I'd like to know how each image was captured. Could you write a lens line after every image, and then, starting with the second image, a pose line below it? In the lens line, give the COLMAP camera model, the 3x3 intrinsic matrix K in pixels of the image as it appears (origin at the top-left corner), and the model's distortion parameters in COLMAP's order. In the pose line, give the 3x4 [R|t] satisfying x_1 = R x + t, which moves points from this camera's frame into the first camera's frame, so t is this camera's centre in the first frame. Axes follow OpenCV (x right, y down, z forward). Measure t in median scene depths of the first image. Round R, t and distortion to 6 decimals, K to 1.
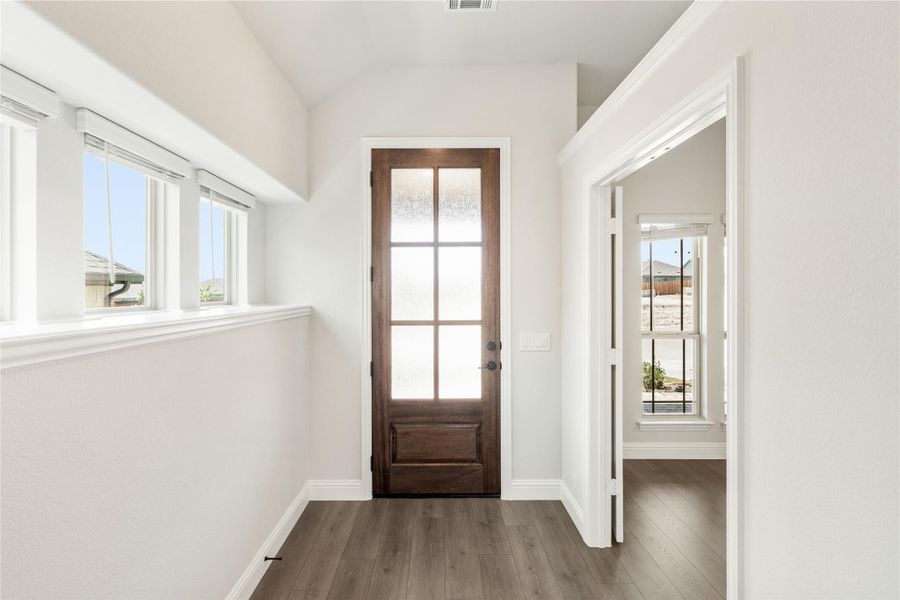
lens RADIAL K [[525.5, 0, 449.6], [0, 525.5, 294.7], [0, 0, 1]] dist [0.000137, 0.000197]
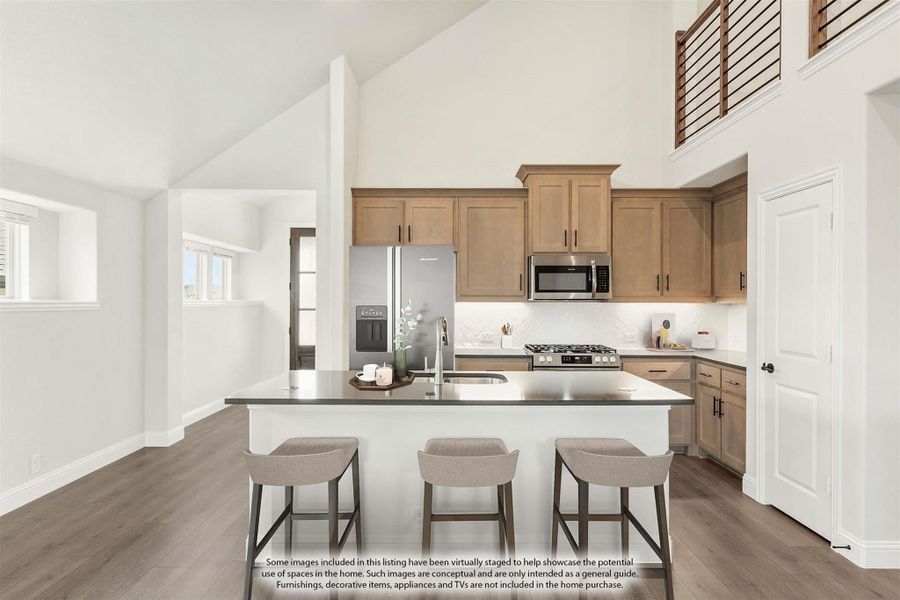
lens RADIAL K [[525.5, 0, 449.6], [0, 525.5, 303.0], [0, 0, 1]] dist [0.000137, 0.000197]
pose [[0.999388, 0.004452, 0.034688, 0.425229], [-0.004368, 0.999987, -0.002485, 0.030580], [-0.034699, 0.002332, 0.999395, -1.153199]]
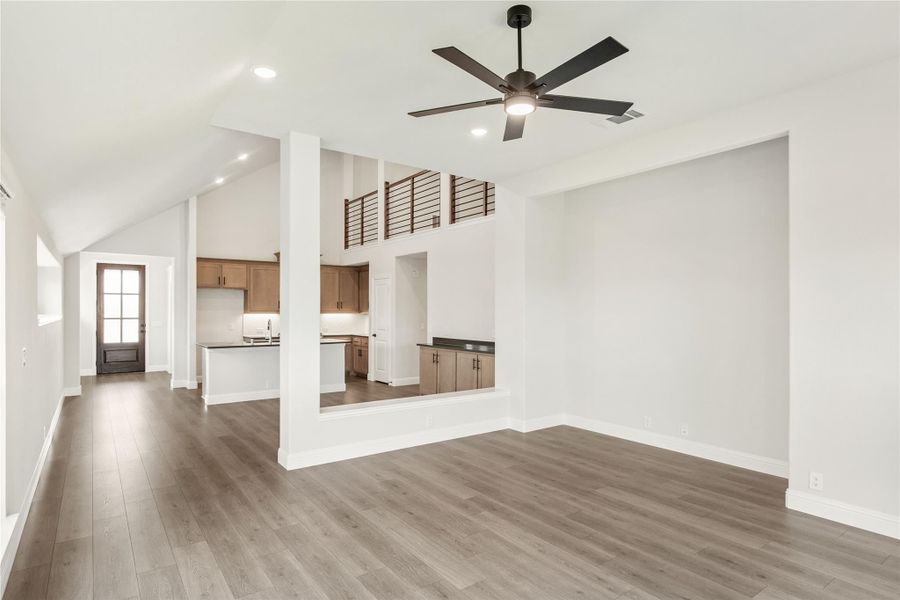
lens RADIAL K [[467.7, 0, 449.5], [0, 467.7, 316.0], [0, 0, 1]] dist [-0.010151, 0.003493]
pose [[0.779975, 0.002591, 0.625805, -0.243118], [-0.001706, 0.999997, -0.002015, 0.040946], [-0.625808, 0.000504, 0.779977, -2.468327]]
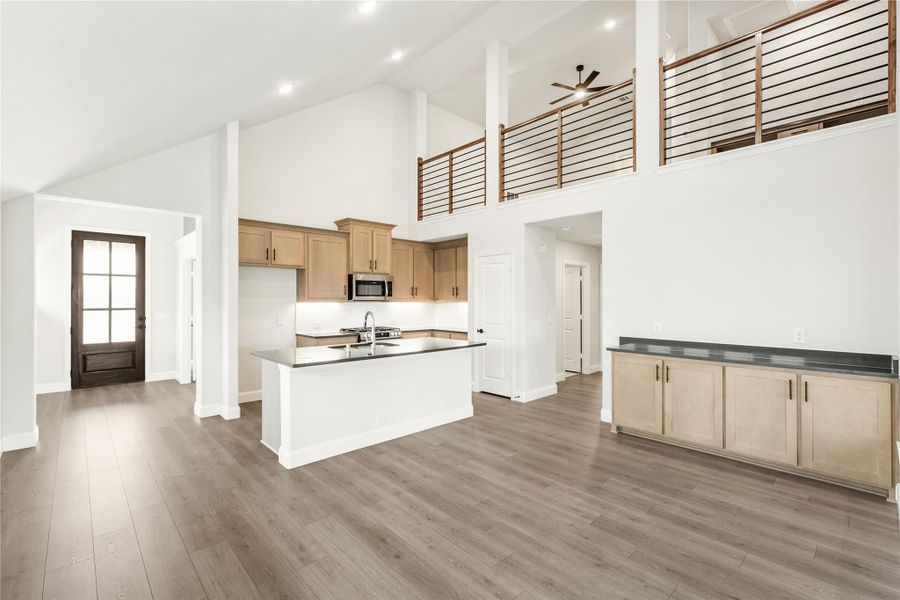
lens RADIAL K [[396.1, 0, 447.9], [0, 396.1, 299.5], [0, 0, 1]] dist [0.003704, 0.001525]
pose [[0.710890, 0.004447, 0.703289, -0.199150], [0.001451, 0.999969, -0.007790, 0.026890], [-0.703301, 0.006559, 0.710862, -1.281016]]
